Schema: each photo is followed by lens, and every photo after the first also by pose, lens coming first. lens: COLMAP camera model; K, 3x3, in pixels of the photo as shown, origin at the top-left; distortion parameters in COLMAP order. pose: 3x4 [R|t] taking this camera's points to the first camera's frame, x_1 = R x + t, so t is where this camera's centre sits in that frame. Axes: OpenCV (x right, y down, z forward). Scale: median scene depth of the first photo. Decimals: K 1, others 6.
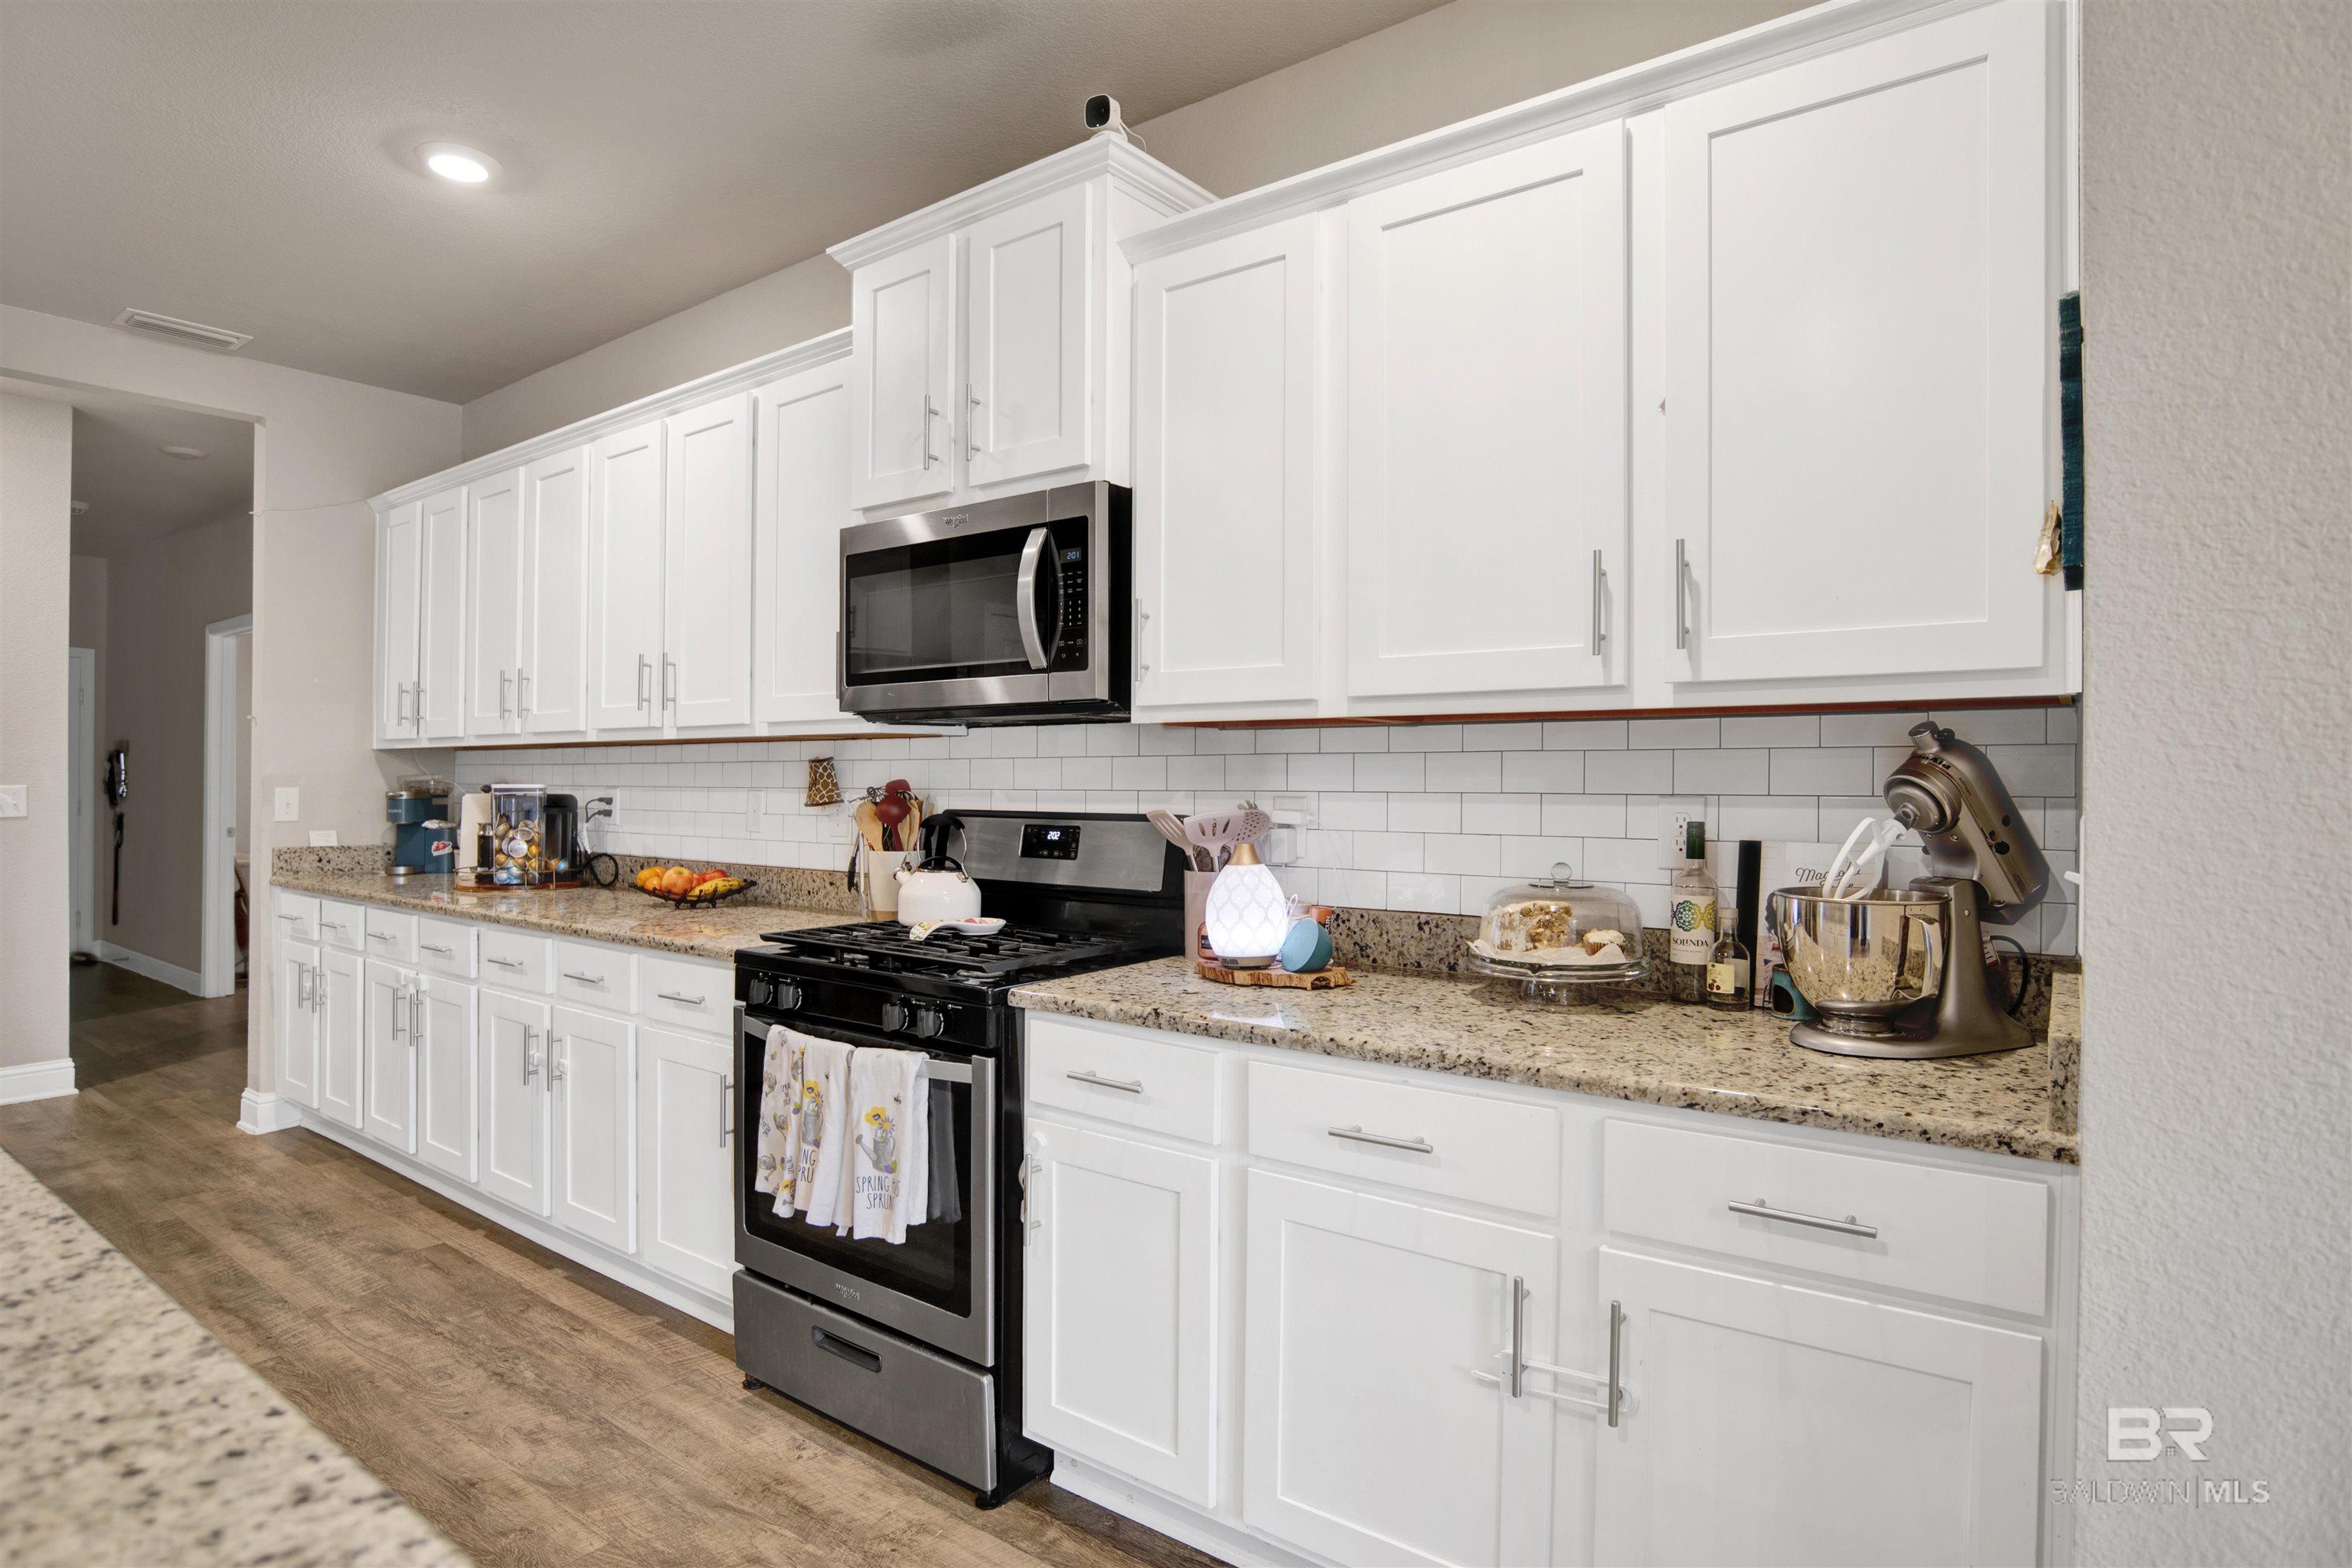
lens RADIAL K [[1254.9, 0, 1184.7], [0, 1254.9, 782.0], [0, 0, 1]] dist [-0.071266, 0.026040]
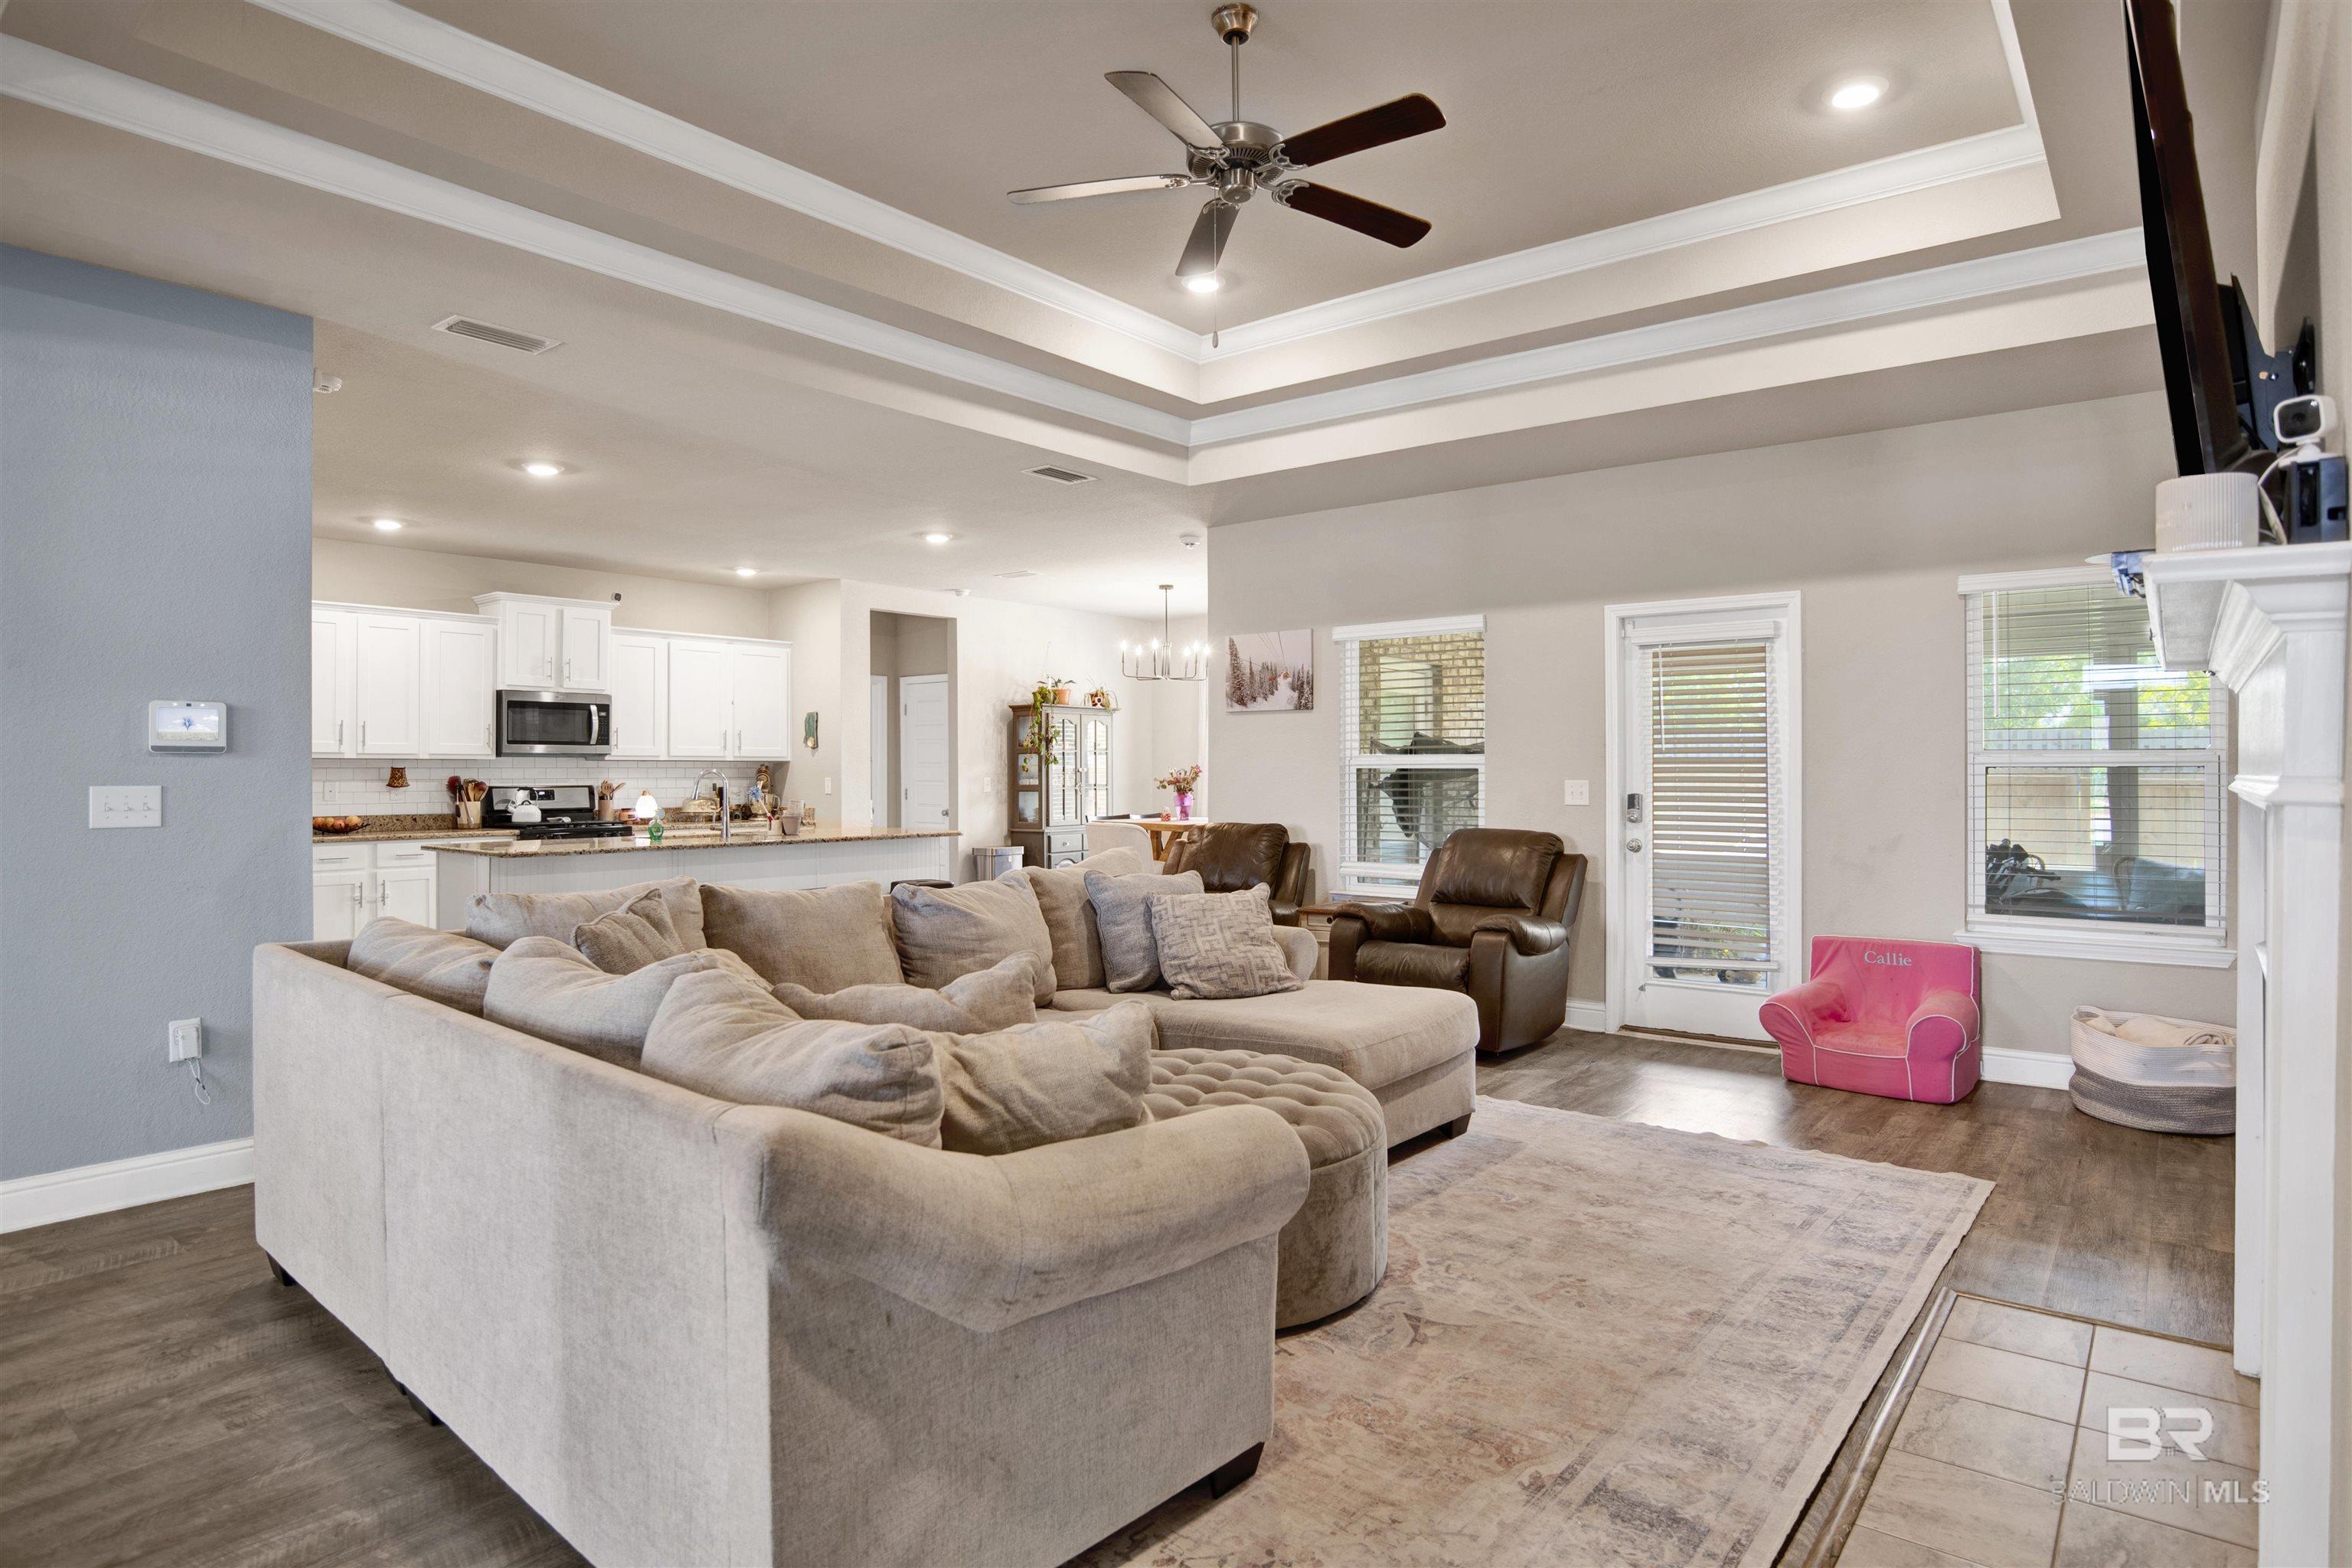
lens RADIAL K [[1287.2, 0, 1181.2], [0, 1287.2, 767.6], [0, 0, 1]] dist [-0.045580, -0.000119]
pose [[0.050933, 0.003327, 0.998697, -3.862442], [0.006798, 0.999970, -0.003678, 0.001907], [-0.998679, 0.006977, 0.050909, -0.909575]]
